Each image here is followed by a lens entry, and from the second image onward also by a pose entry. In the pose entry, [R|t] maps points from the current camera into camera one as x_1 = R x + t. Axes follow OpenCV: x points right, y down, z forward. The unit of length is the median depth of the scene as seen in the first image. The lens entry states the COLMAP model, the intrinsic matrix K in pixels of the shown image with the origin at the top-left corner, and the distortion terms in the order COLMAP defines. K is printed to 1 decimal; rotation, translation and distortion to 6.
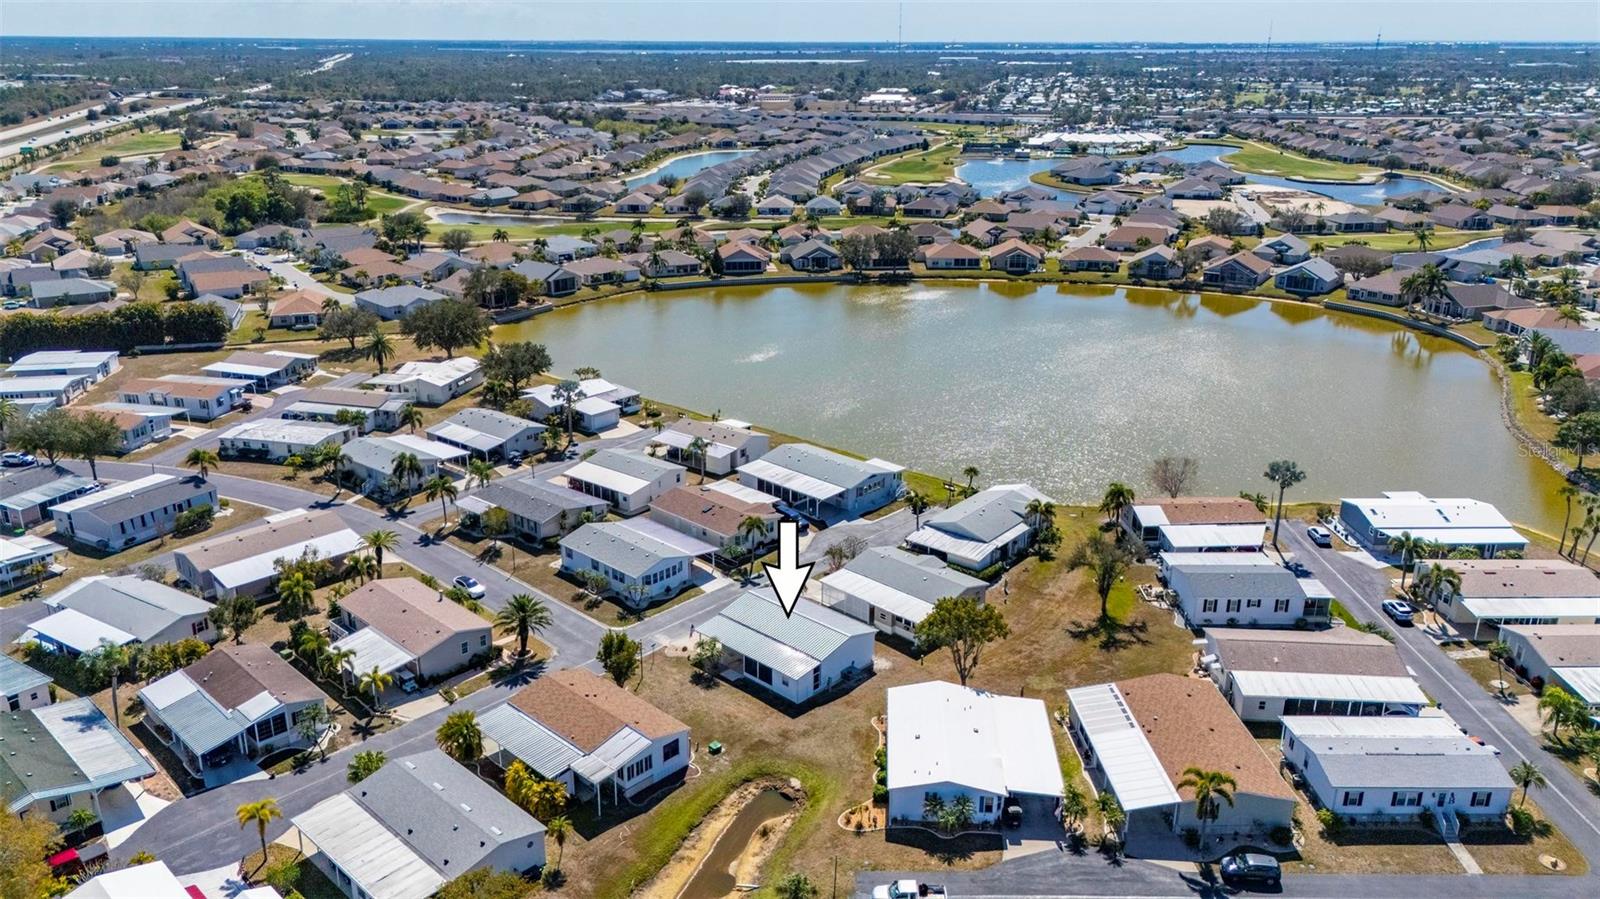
lens RADIAL K [[1173.3, 0, 798.5], [0, 1173.3, 443.5], [0, 0, 1]] dist [0.080443, -0.081555]
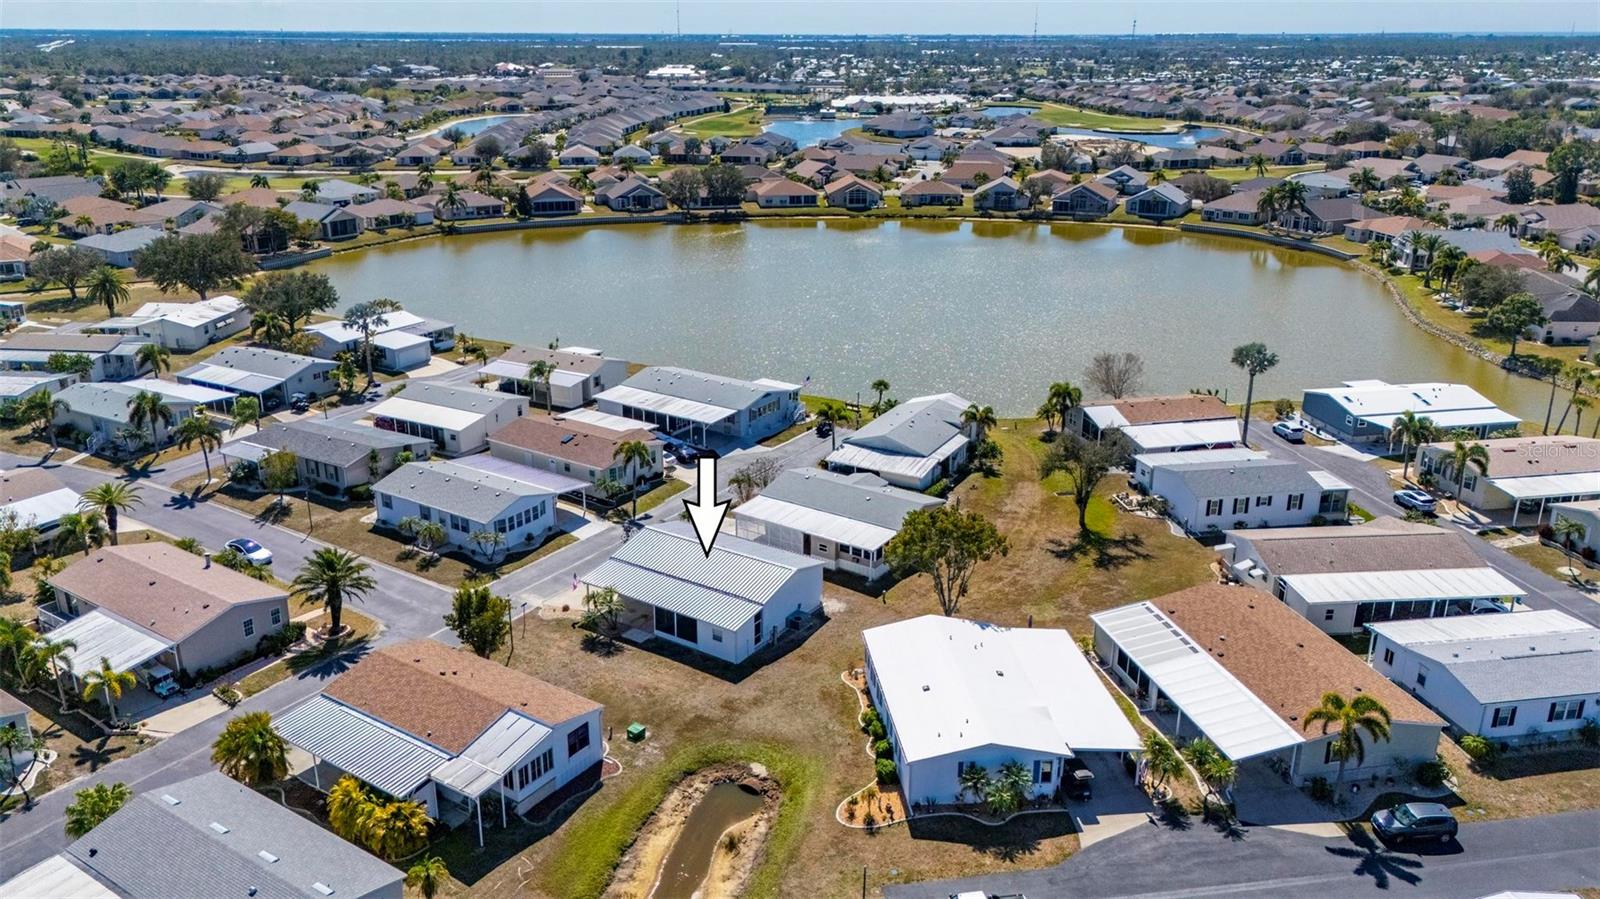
lens RADIAL K [[1181.2, 0, 781.3], [0, 1181.2, 445.8], [0, 0, 1]] dist [0.064664, -0.047861]
pose [[0.986284, -0.054137, 0.155924, -0.029366], [0.053227, 0.998532, 0.010006, 0.029119], [-0.156237, -0.001569, 0.987718, 0.098470]]
